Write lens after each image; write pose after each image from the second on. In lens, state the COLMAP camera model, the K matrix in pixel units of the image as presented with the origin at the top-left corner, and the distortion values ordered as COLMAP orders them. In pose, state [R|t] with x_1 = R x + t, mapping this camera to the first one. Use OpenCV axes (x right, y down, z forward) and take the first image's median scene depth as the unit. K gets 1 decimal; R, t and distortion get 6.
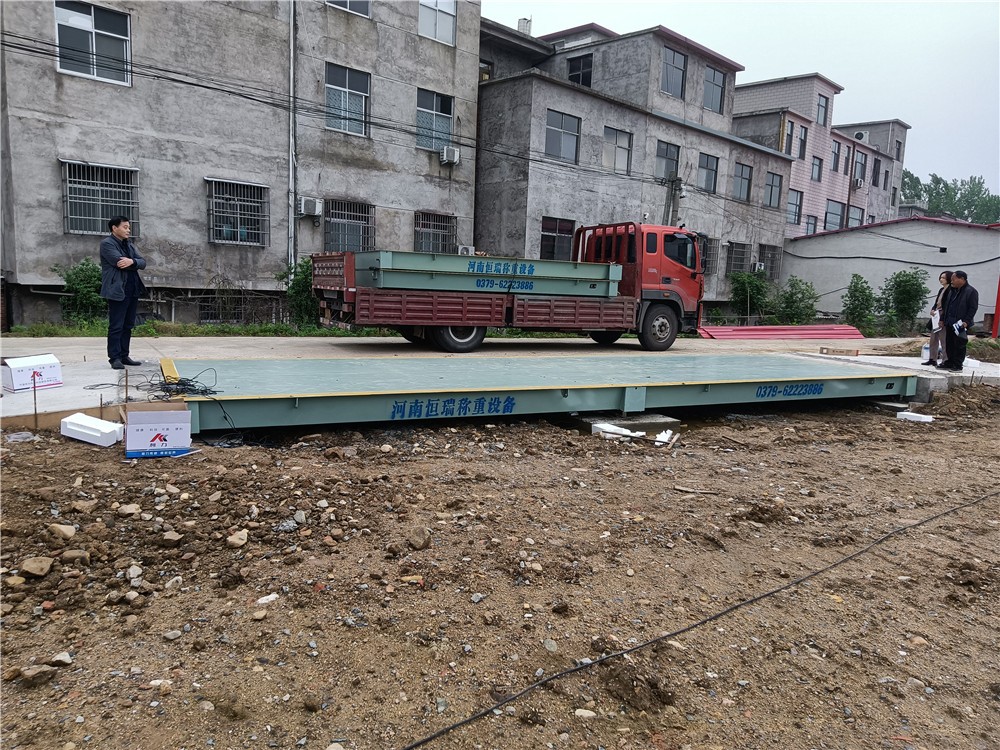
lens RADIAL K [[730.1, 0, 497.1], [0, 730.1, 382.5], [0, 0, 1]] dist [0.102423, -0.180124]
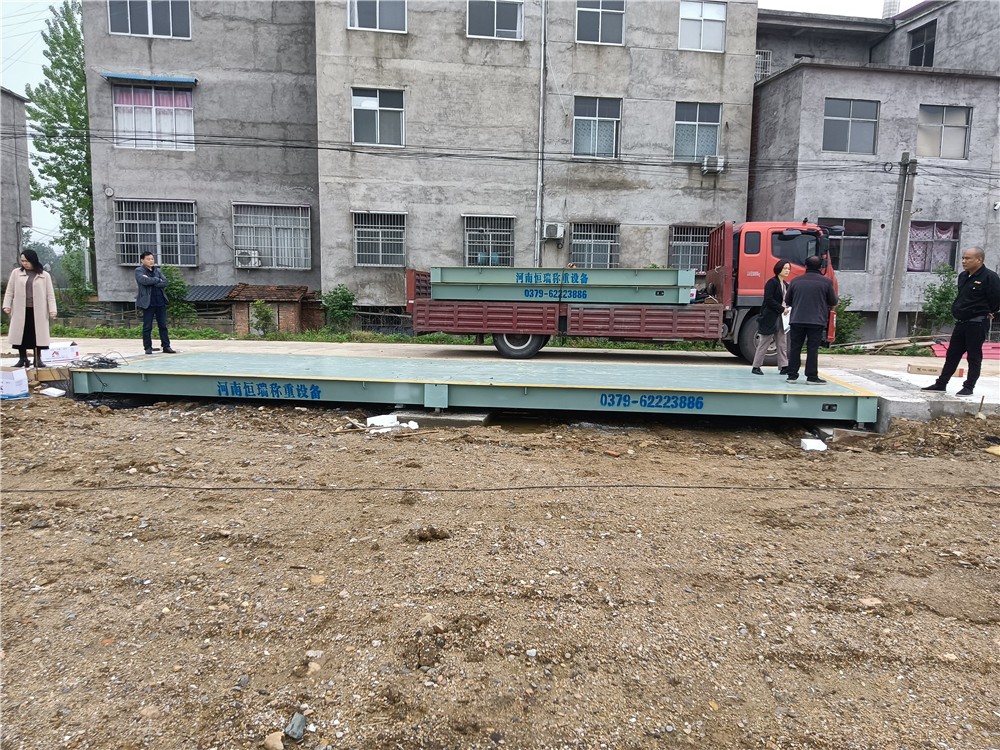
lens RADIAL K [[730.1, 0, 497.1], [0, 730.1, 382.5], [0, 0, 1]] dist [0.102423, -0.180124]
pose [[0.810853, 0.042400, -0.583711, 0.311959], [-0.059769, 0.998157, -0.010523, 0.003386], [0.582189, 0.043420, 0.811893, 0.070627]]
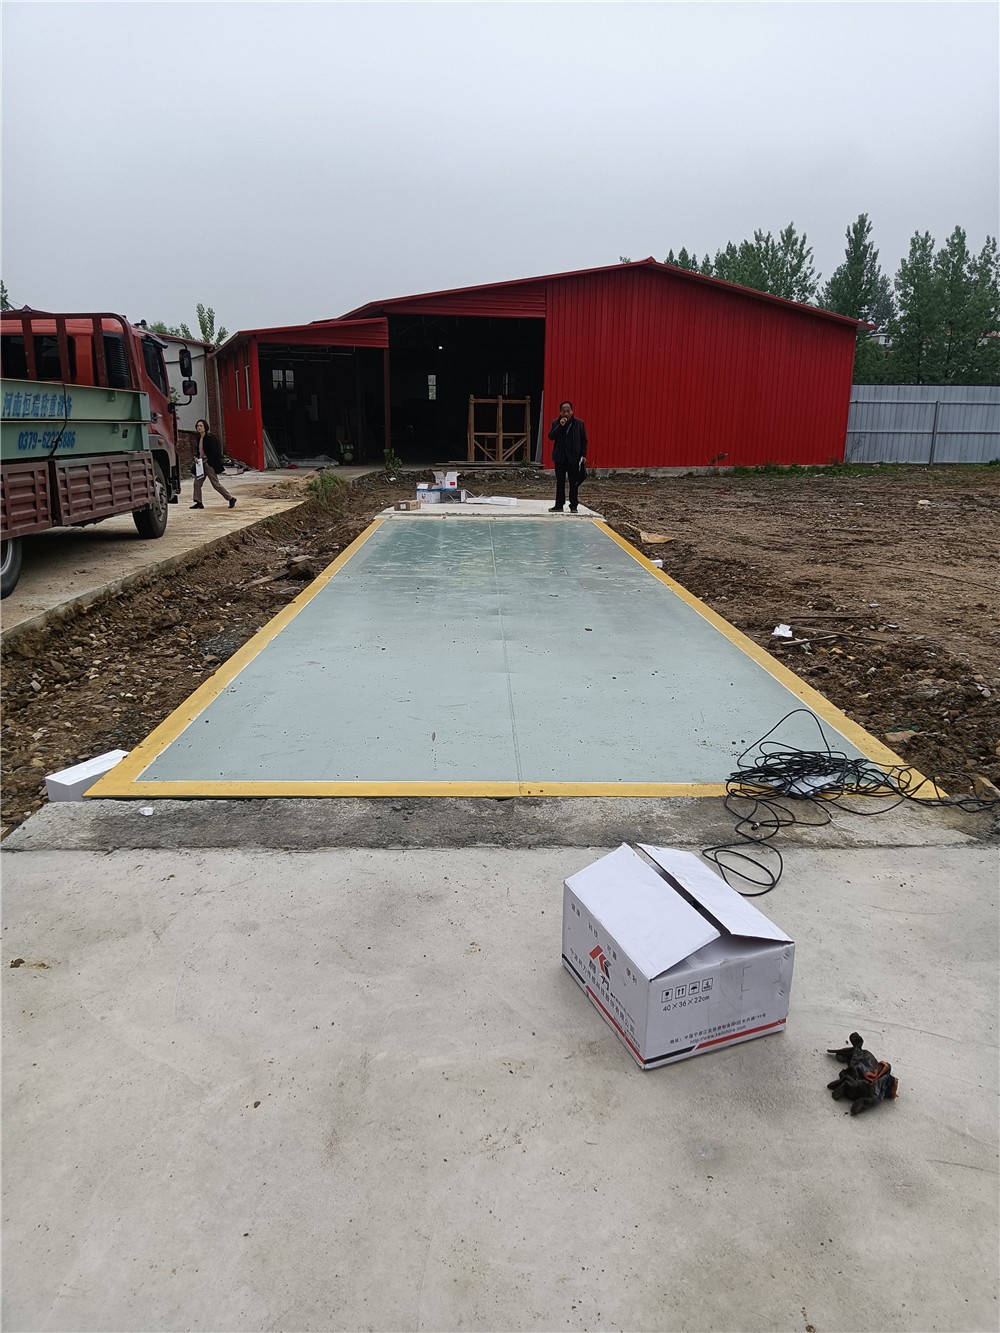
lens RADIAL K [[973.3, 0, 500.0], [0, 973.3, 666.5], [0, 0, 1]] dist [0.102423, -0.180124]
pose [[0.419634, -0.258223, 0.870189, -0.262743], [0.138096, 0.965683, 0.219965, -0.052436], [-0.897127, 0.027865, 0.440894, 0.259134]]
